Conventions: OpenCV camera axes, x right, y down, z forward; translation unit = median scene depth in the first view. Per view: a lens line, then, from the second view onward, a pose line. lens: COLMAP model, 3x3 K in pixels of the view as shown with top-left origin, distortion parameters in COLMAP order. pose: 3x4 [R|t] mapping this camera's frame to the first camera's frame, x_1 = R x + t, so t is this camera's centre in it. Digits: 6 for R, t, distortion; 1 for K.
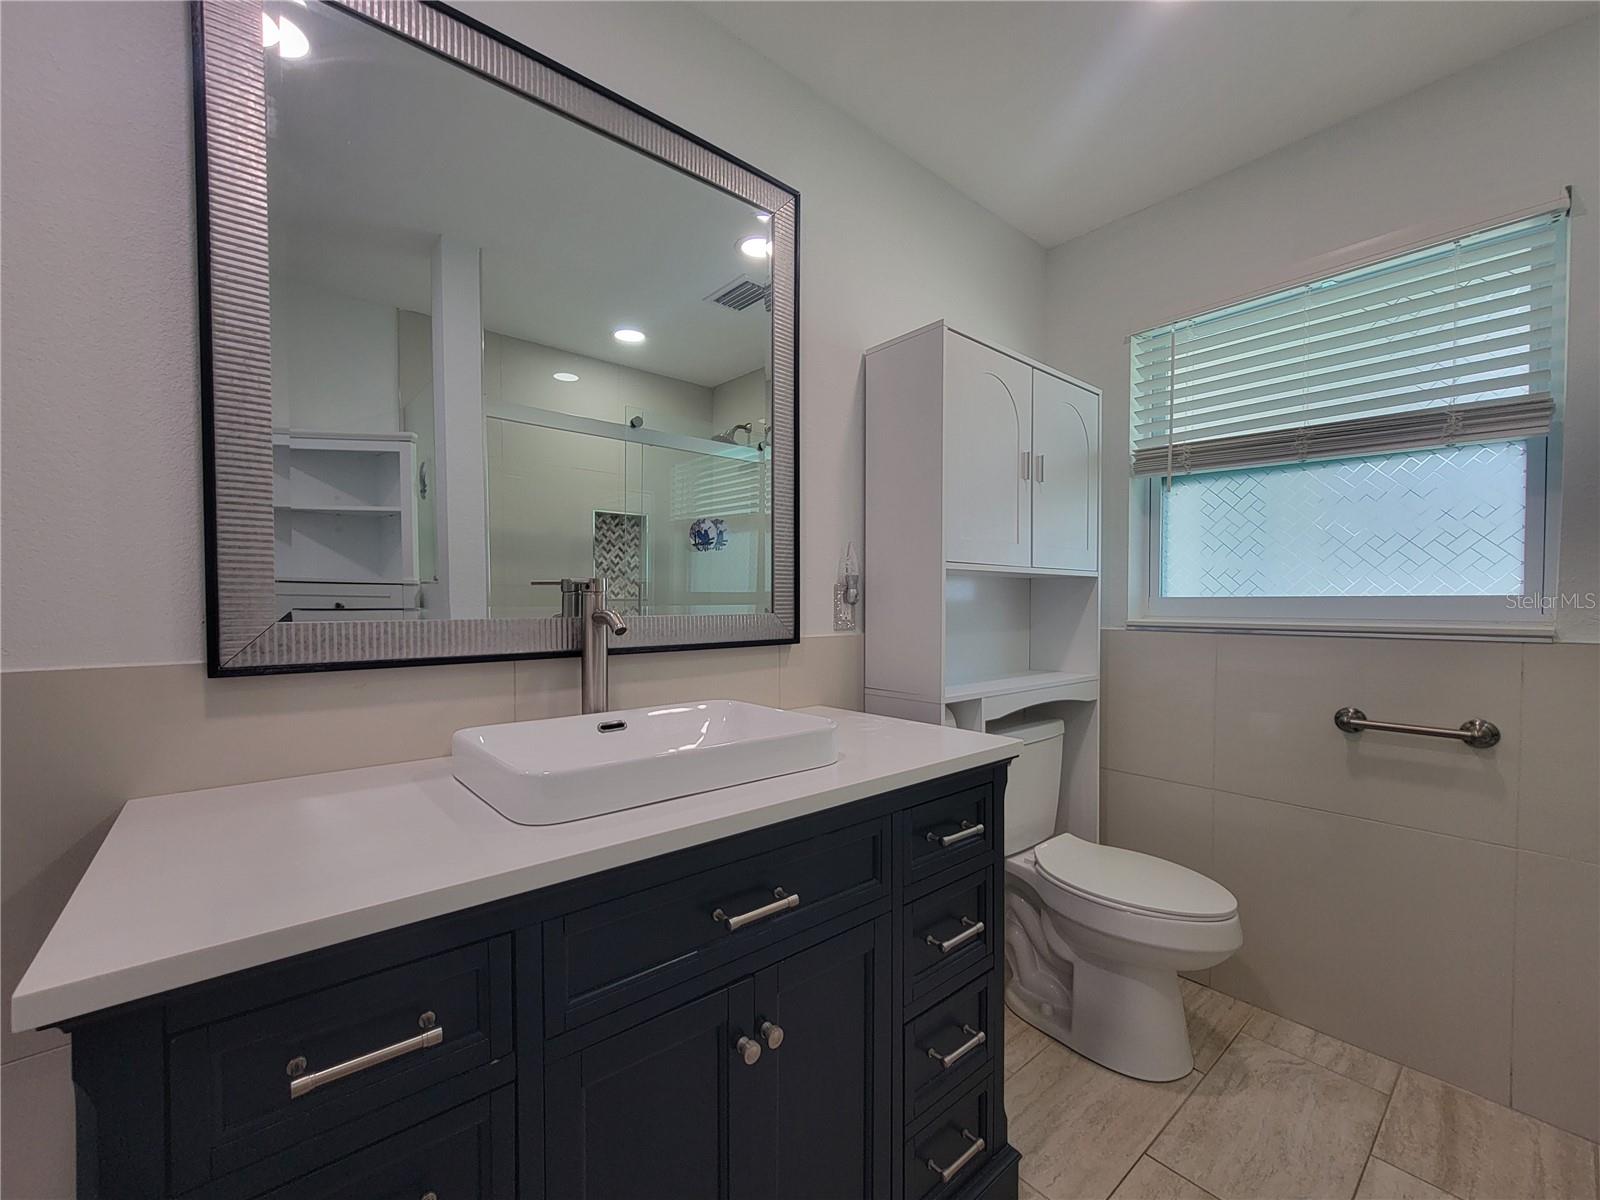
lens RADIAL K [[659.2, 0, 799.7], [0, 659.2, 623.5], [0, 0, 1]] dist [-0.005210, -0.000135]
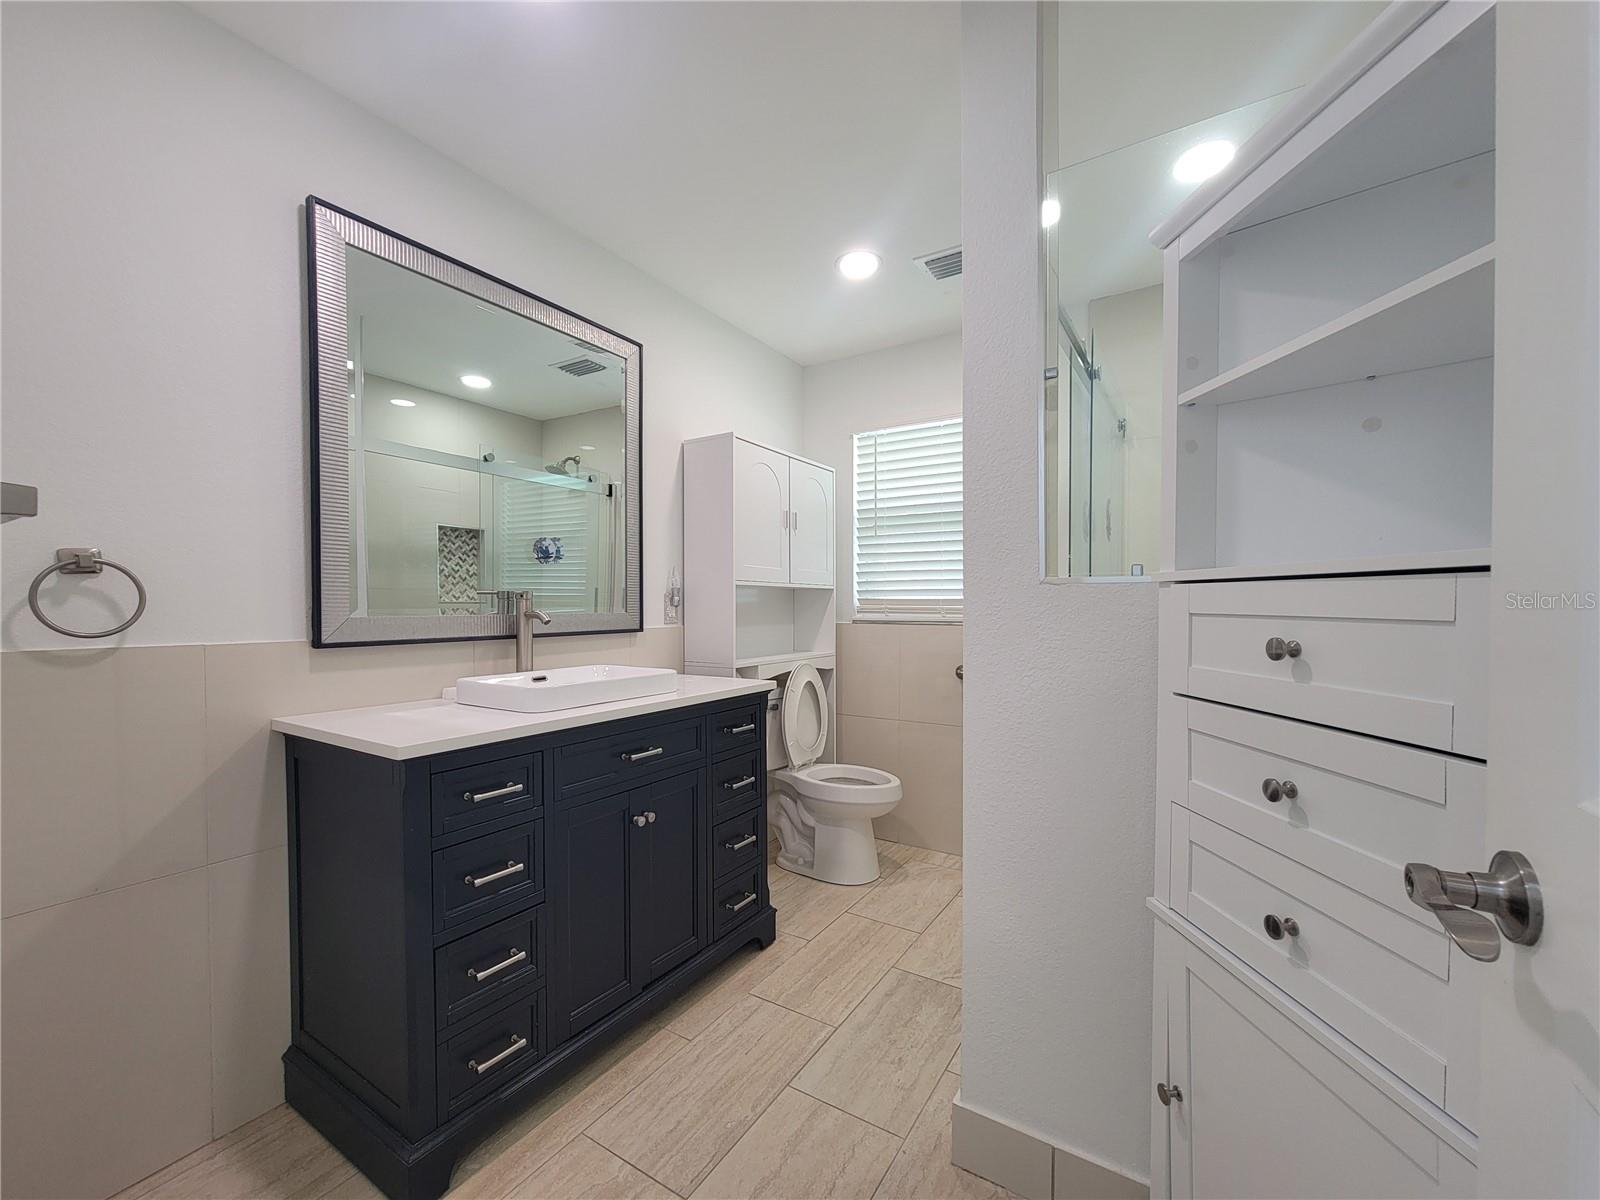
lens RADIAL K [[659.5, 0, 796.2], [0, 659.5, 616.8], [0, 0, 1]] dist [-0.003693, 0.000261]
pose [[0.956345, -0.003914, 0.292215, -0.101081], [0.007850, 0.999894, -0.012299, 0.015638], [-0.292136, 0.014056, 0.956274, -0.549642]]
